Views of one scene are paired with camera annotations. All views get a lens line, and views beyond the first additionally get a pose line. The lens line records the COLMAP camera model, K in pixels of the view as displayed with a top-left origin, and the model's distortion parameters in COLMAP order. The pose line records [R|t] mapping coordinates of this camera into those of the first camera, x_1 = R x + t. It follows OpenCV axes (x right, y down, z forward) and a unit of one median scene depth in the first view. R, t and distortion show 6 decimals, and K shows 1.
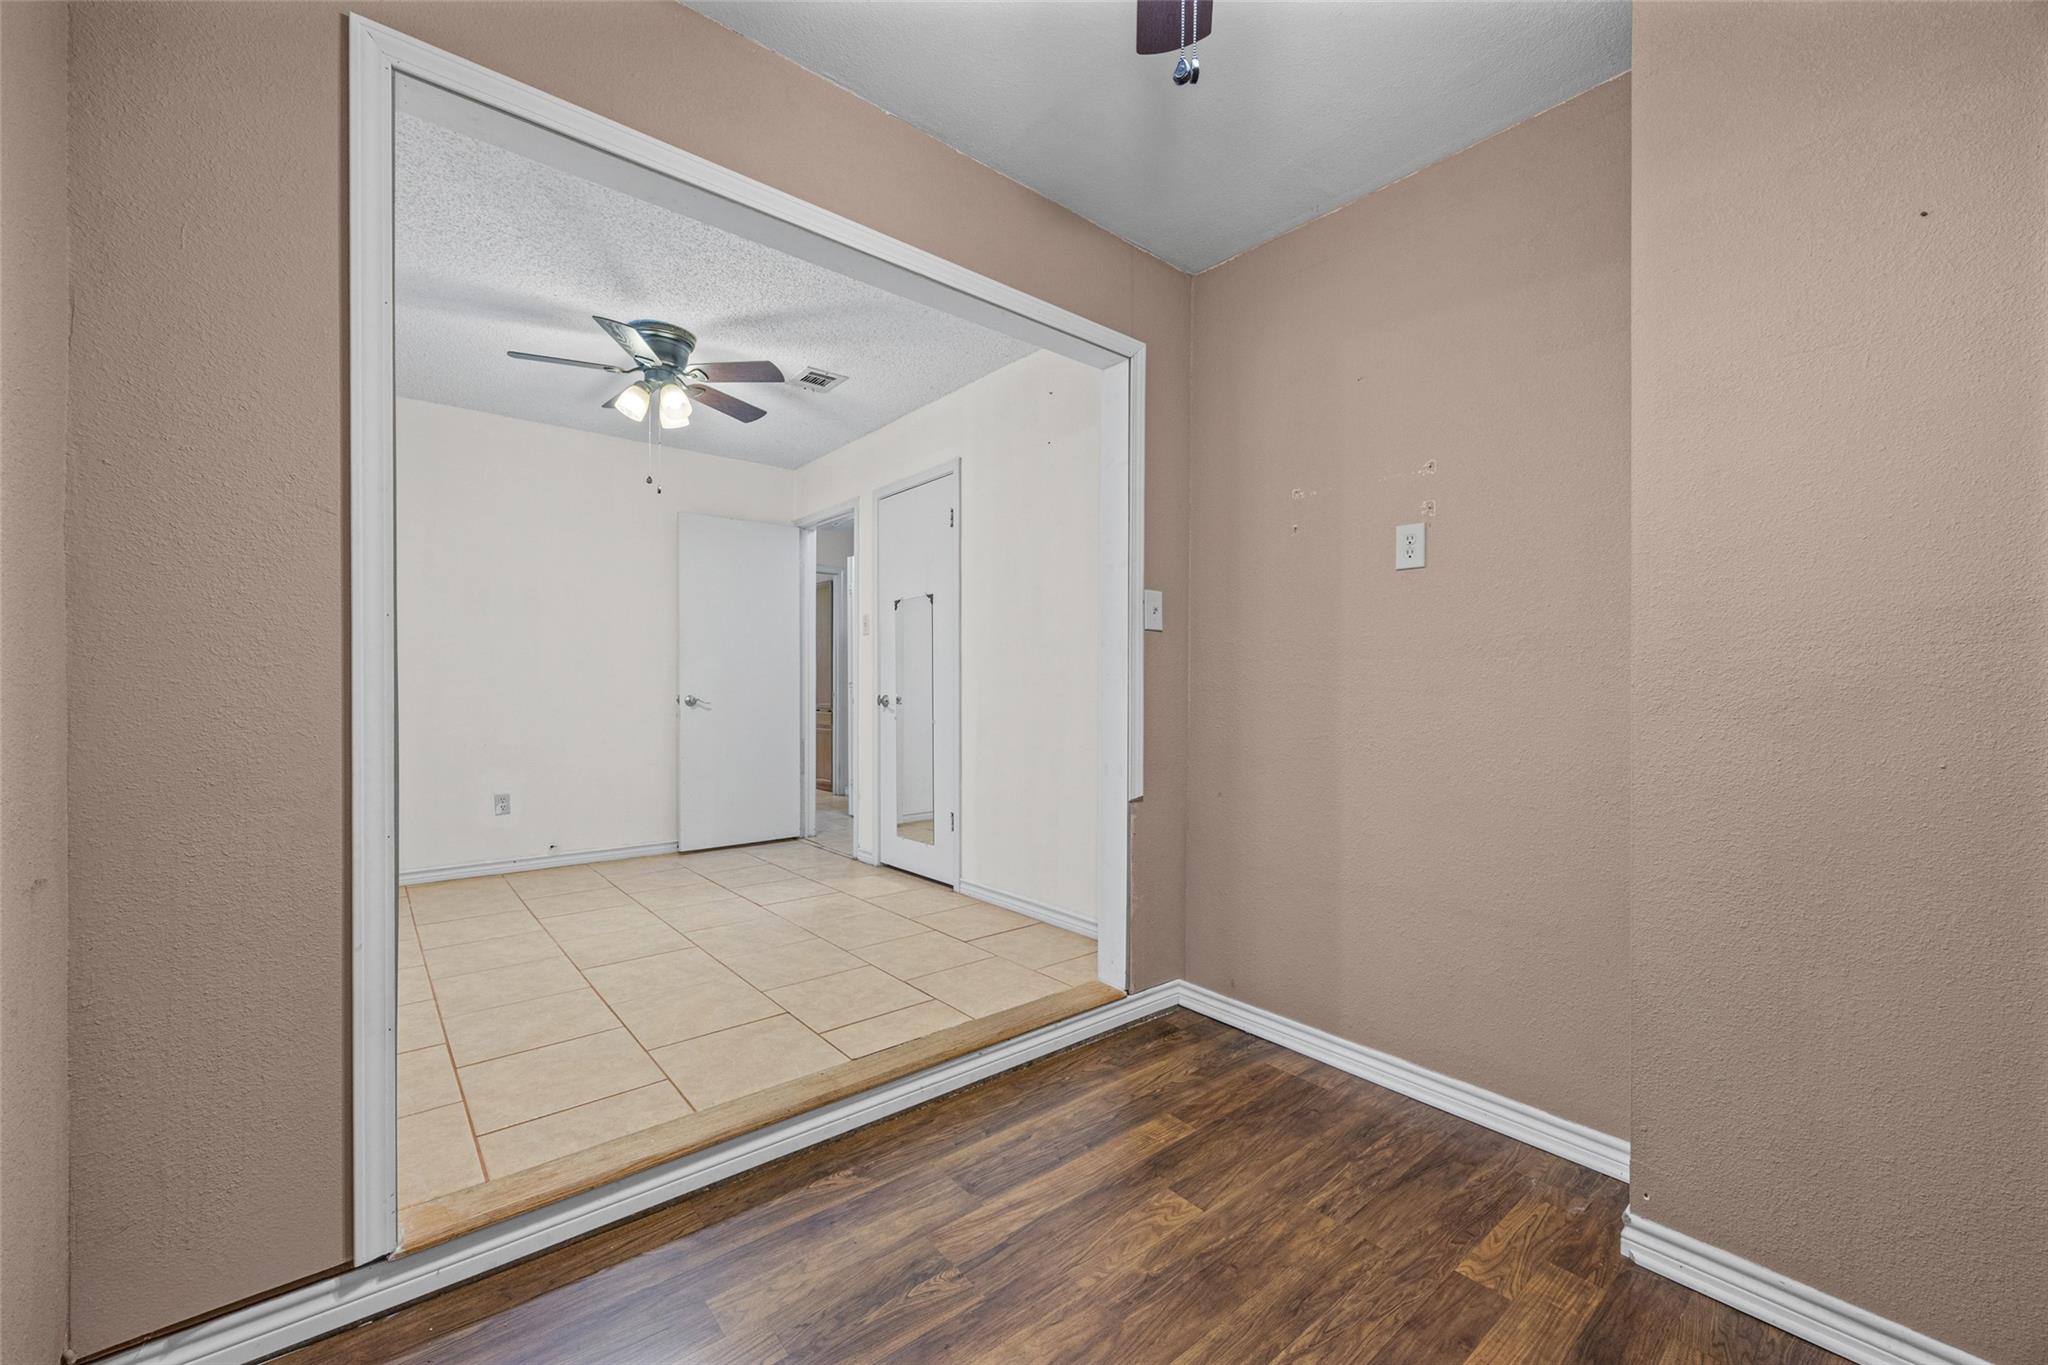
lens RADIAL K [[792.2, 0, 1035.1], [0, 792.2, 695.7], [0, 0, 1]] dist [-0.001433, -0.000026]
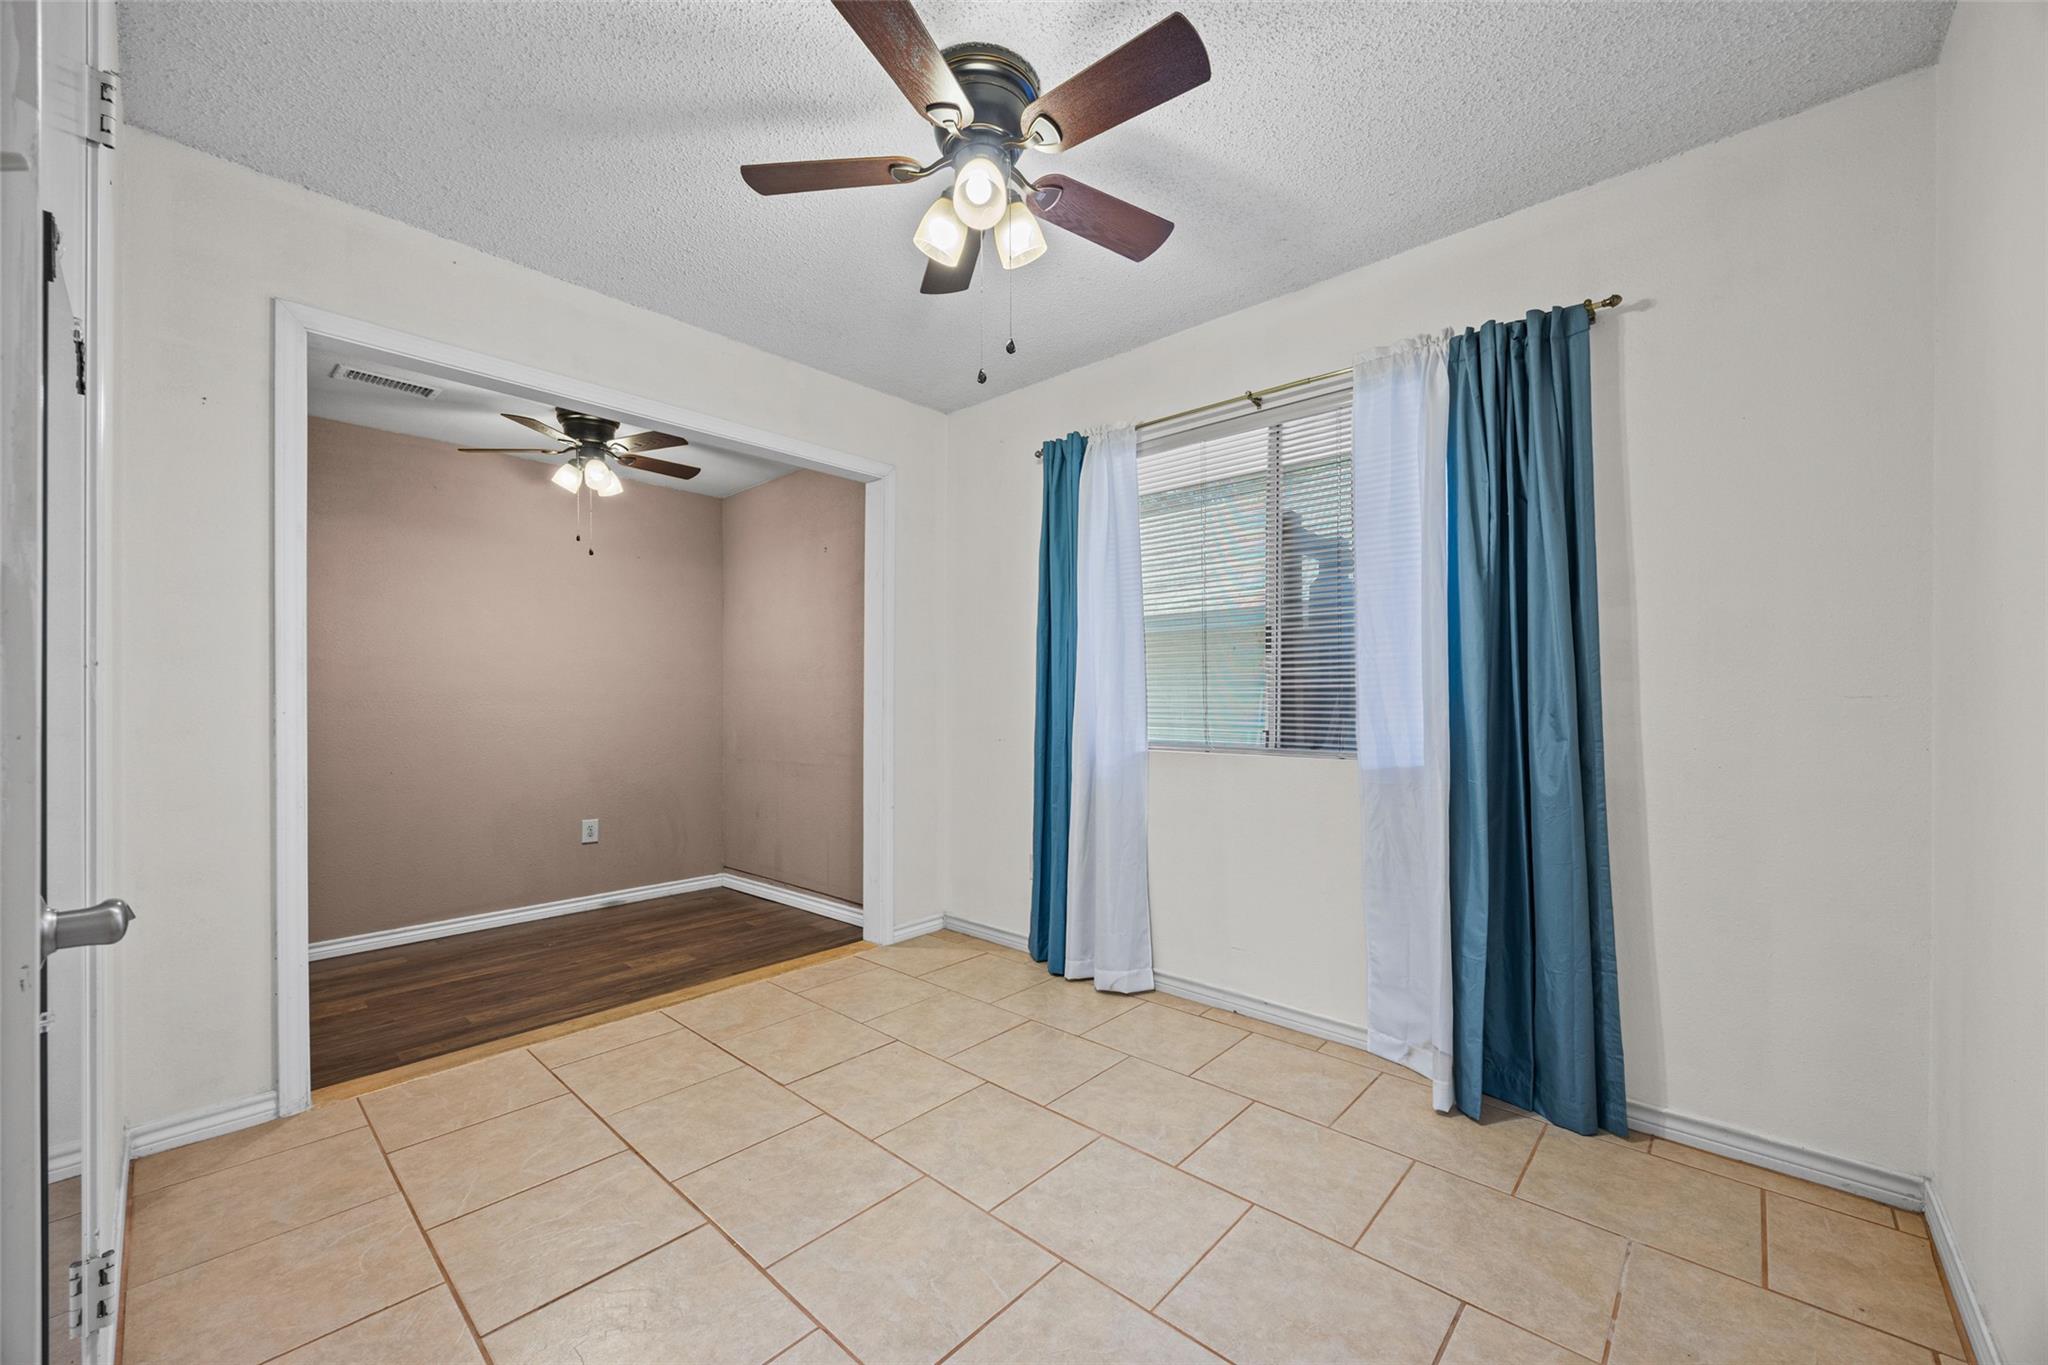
lens RADIAL K [[792.2, 0, 1035.1], [0, 792.2, 695.7], [0, 0, 1]] dist [-0.001433, -0.000026]
pose [[-0.993101, -0.002871, -0.117231, -0.584295], [-0.003279, 0.999989, 0.003287, -0.057311], [0.117220, 0.003649, -0.993099, 2.003096]]
